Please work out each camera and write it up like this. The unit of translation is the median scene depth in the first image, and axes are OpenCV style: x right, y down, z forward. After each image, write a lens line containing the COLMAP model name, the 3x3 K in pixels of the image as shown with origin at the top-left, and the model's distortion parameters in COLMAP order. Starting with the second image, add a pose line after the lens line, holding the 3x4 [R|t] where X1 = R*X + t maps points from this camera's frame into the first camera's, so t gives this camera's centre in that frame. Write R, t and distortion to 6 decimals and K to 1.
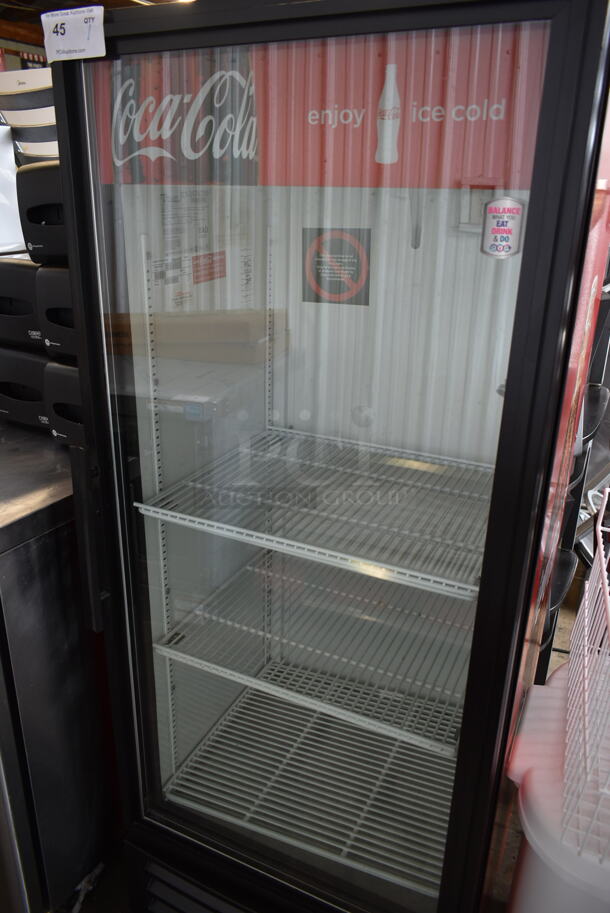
lens RADIAL K [[688.3, 0, 305.0], [0, 688.3, 456.5], [0, 0, 1]] dist [-0.006466, -0.004273]
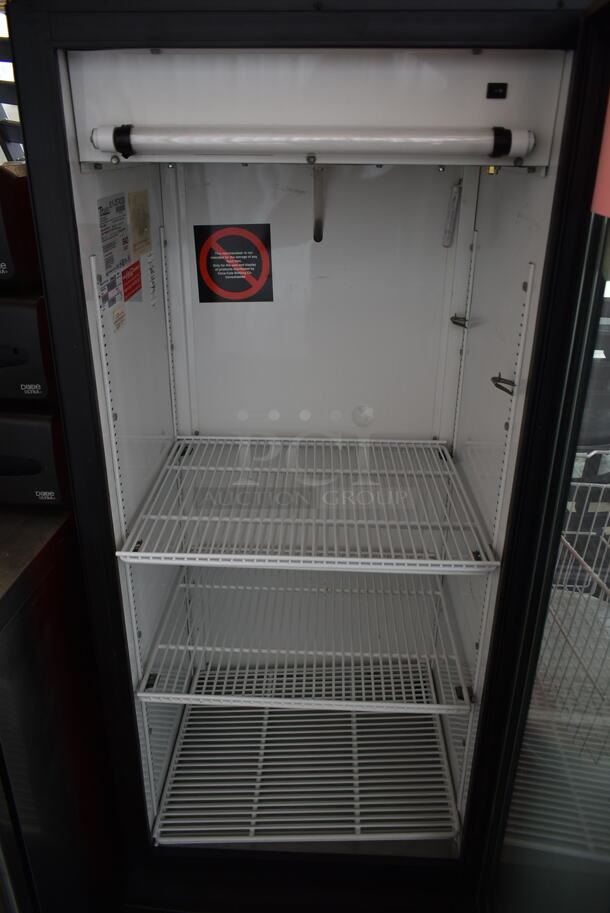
lens RADIAL K [[699.4, 0, 305.0], [0, 699.4, 456.5], [0, 0, 1]] dist [-0.010557, -0.001661]
pose [[0.919068, -0.174459, 0.353381, -0.325649], [0.154808, 0.984420, 0.083371, -0.096008], [-0.362420, -0.021918, 0.931757, 0.052623]]
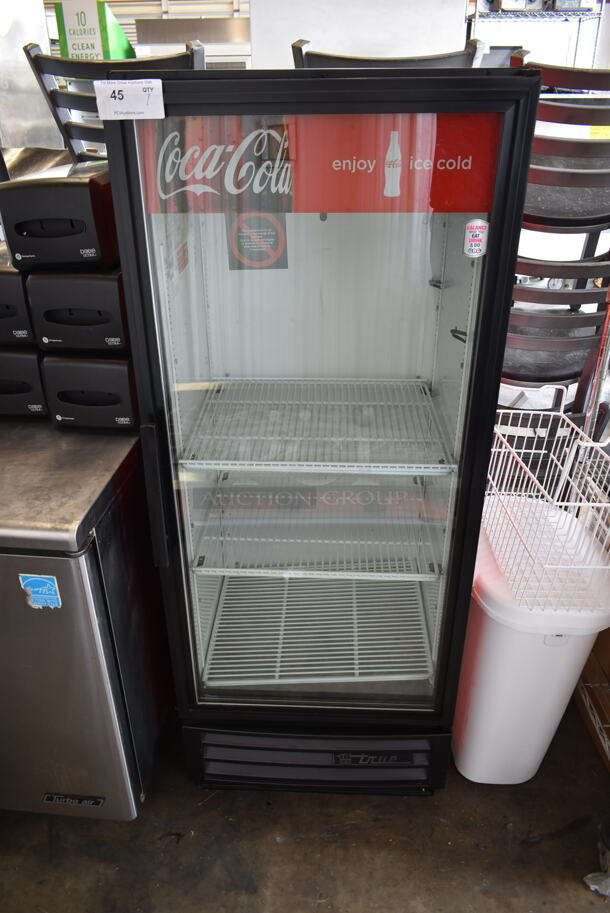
lens RADIAL K [[688.3, 0, 305.0], [0, 688.3, 456.5], [0, 0, 1]] dist [-0.006466, -0.004273]
pose [[0.920990, -0.208791, 0.328913, -0.449847], [0.164638, 0.973758, 0.157131, -0.099303], [-0.353089, -0.090565, 0.931196, -0.247524]]
